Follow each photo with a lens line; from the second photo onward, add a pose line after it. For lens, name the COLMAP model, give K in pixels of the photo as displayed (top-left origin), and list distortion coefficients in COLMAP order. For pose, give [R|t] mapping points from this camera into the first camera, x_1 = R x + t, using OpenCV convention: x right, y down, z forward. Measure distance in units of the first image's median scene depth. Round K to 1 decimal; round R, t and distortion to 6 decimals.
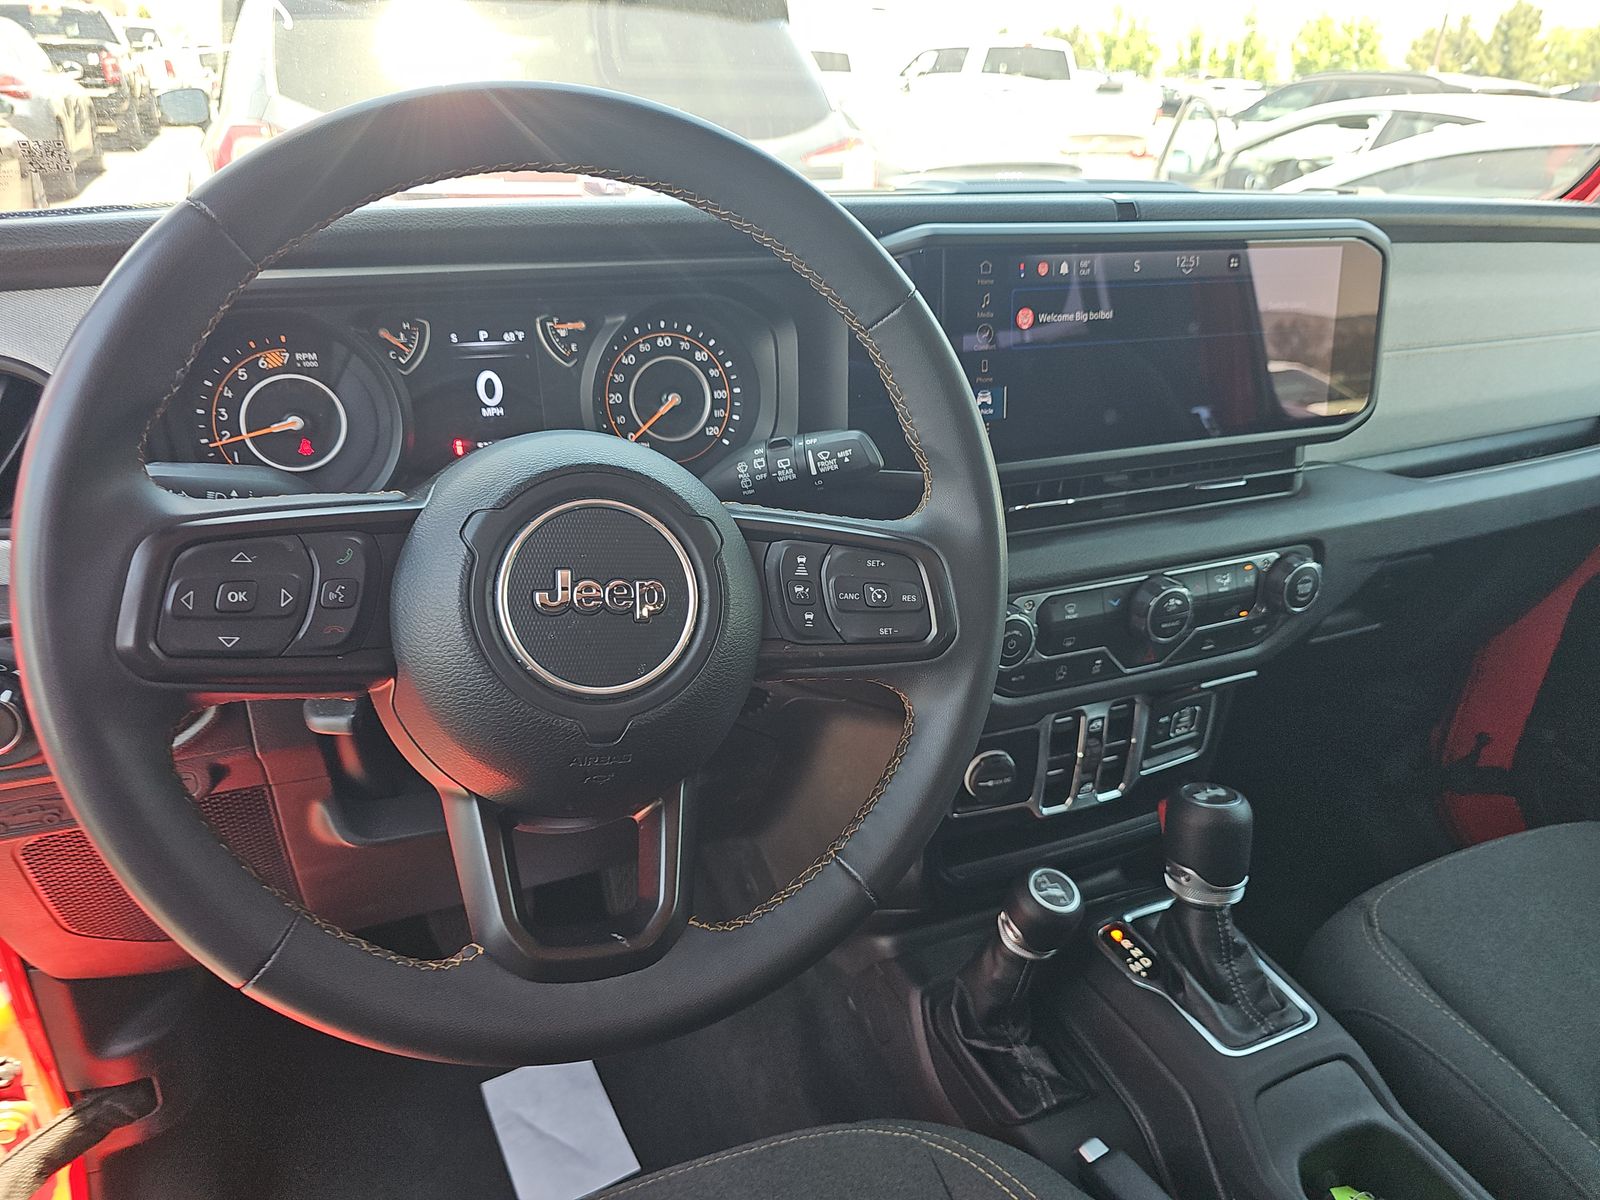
lens RADIAL K [[1095.9, 0, 800.0], [0, 1095.9, 600.0], [0, 0, 1]] dist [-0.009433, -0.004592]
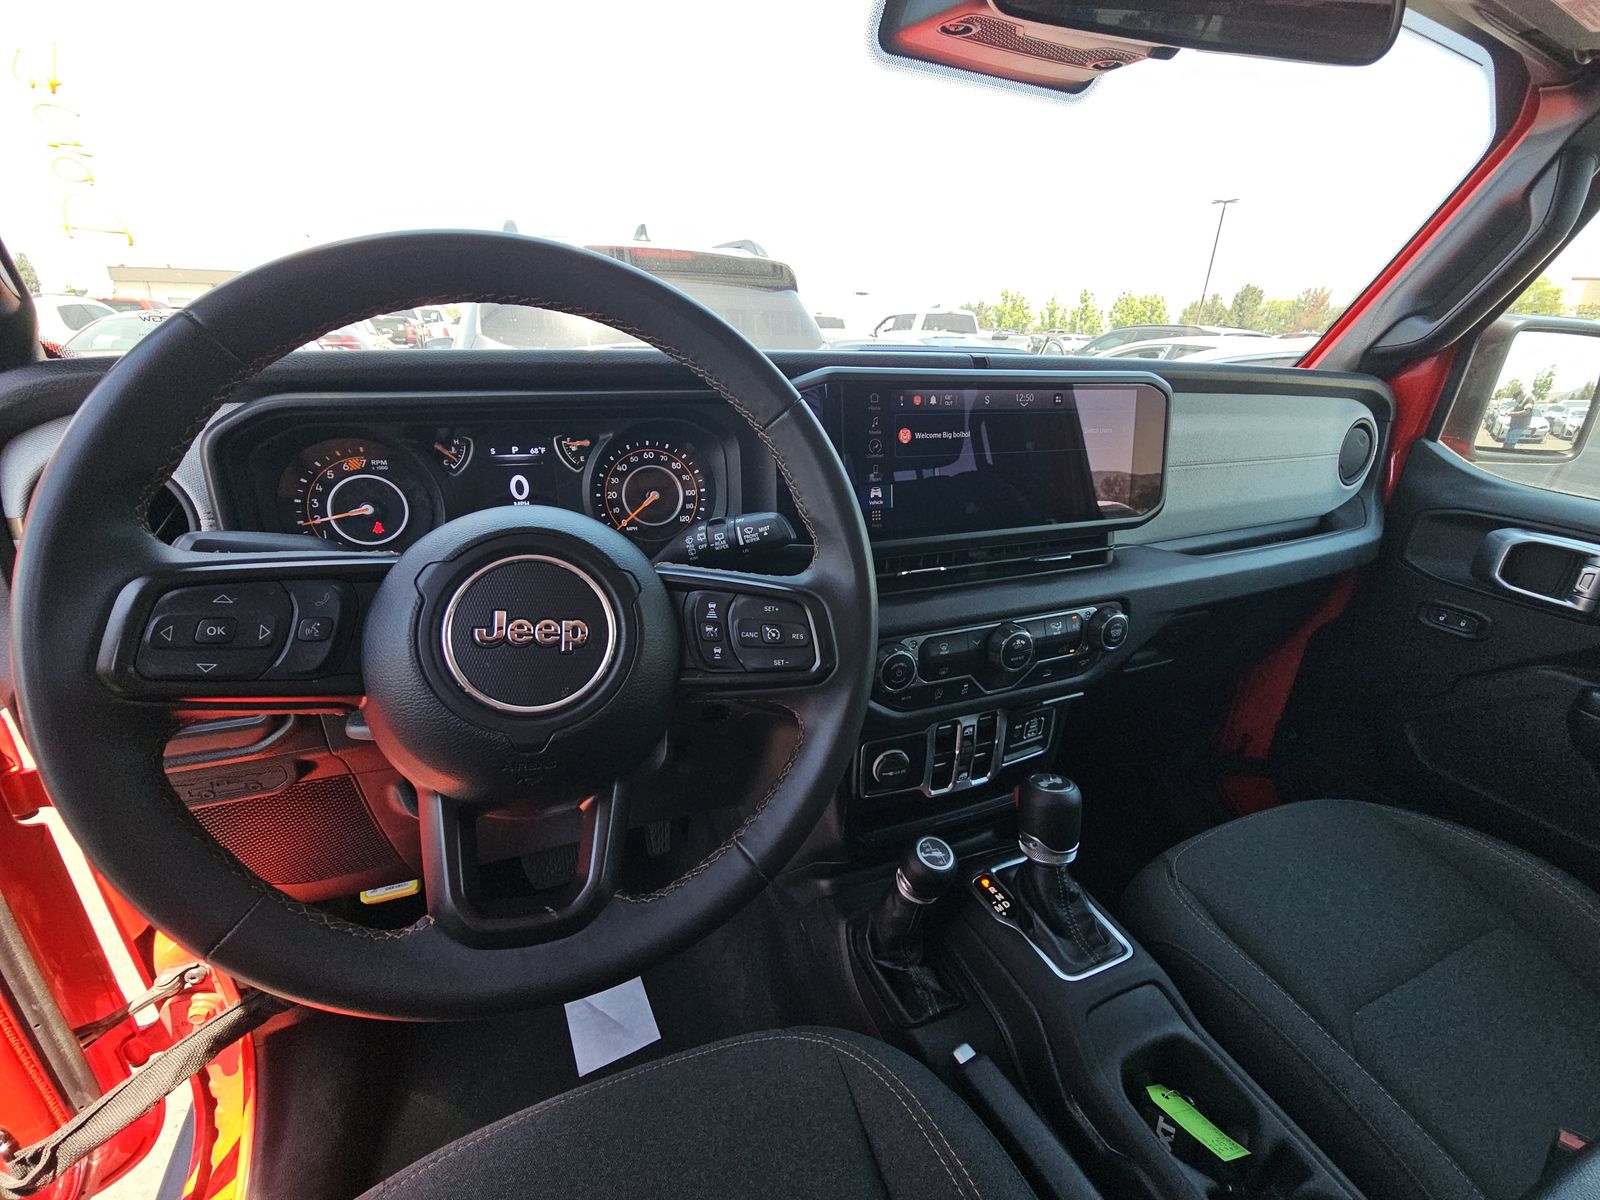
lens RADIAL K [[665.1, 0, 798.4], [0, 665.1, 607.9], [0, 0, 1]] dist [-0.027736, 0.018212]
pose [[0.999627, 0.000756, -0.027295, 0.088800], [-0.002276, 0.998446, -0.055687, 0.006213], [0.027211, 0.055728, 0.998075, 0.163166]]
